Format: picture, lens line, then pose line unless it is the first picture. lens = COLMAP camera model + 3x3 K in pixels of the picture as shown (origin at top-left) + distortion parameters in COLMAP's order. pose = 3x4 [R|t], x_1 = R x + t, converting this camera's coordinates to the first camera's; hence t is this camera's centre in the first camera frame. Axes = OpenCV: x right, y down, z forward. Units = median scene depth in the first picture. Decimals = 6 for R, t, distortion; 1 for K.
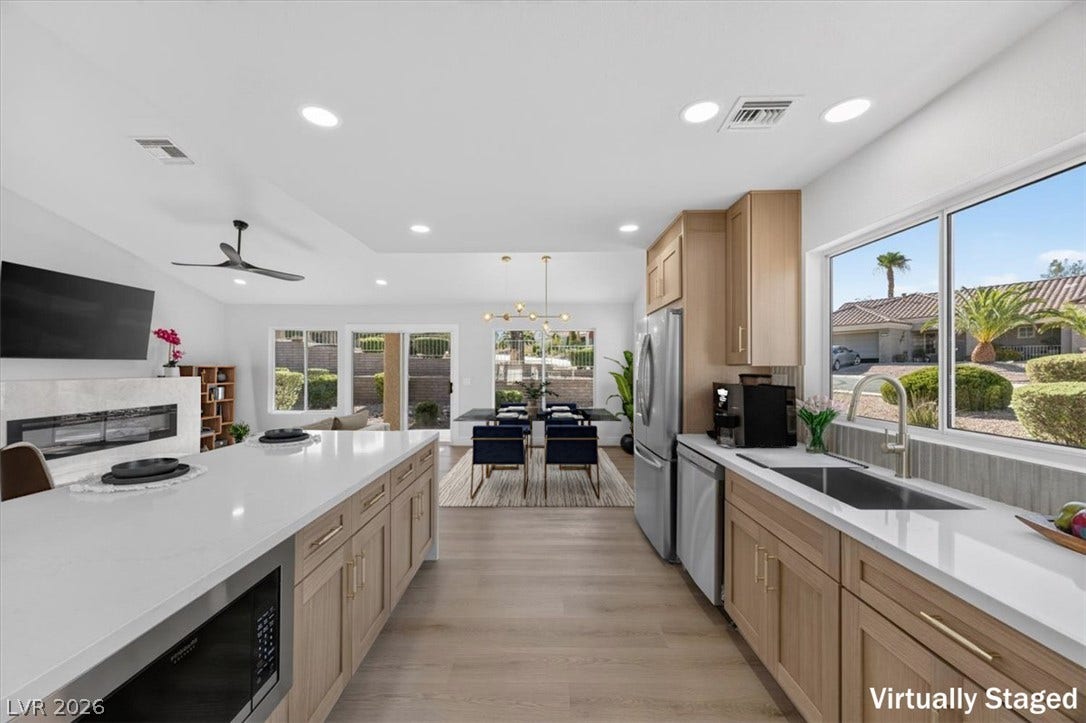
lens RADIAL K [[456.0, 0, 541.7], [0, 456.0, 366.1], [0, 0, 1]] dist [0.000141, 0.000002]
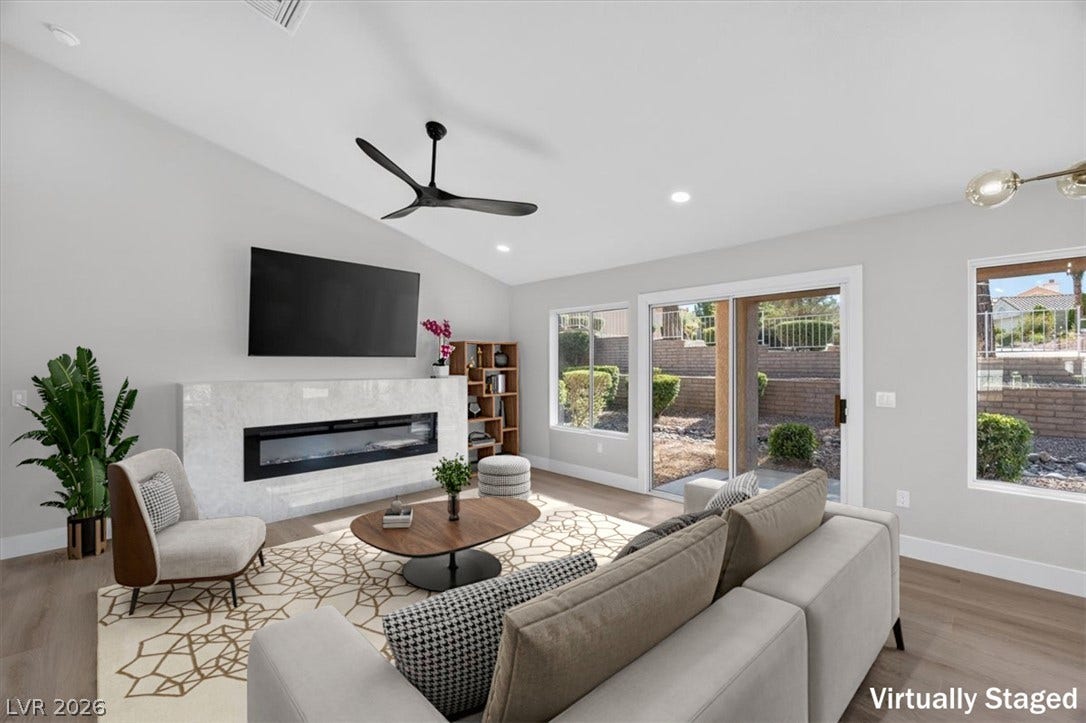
lens RADIAL K [[456.0, 0, 541.9], [0, 456.0, 367.0], [0, 0, 1]] dist [0.000141, 0.000002]
pose [[0.718090, -0.001046, -0.695950, -0.114349], [0.005934, 0.999972, 0.004621, 0.002091], [0.695925, -0.007448, 0.718076, 0.549211]]
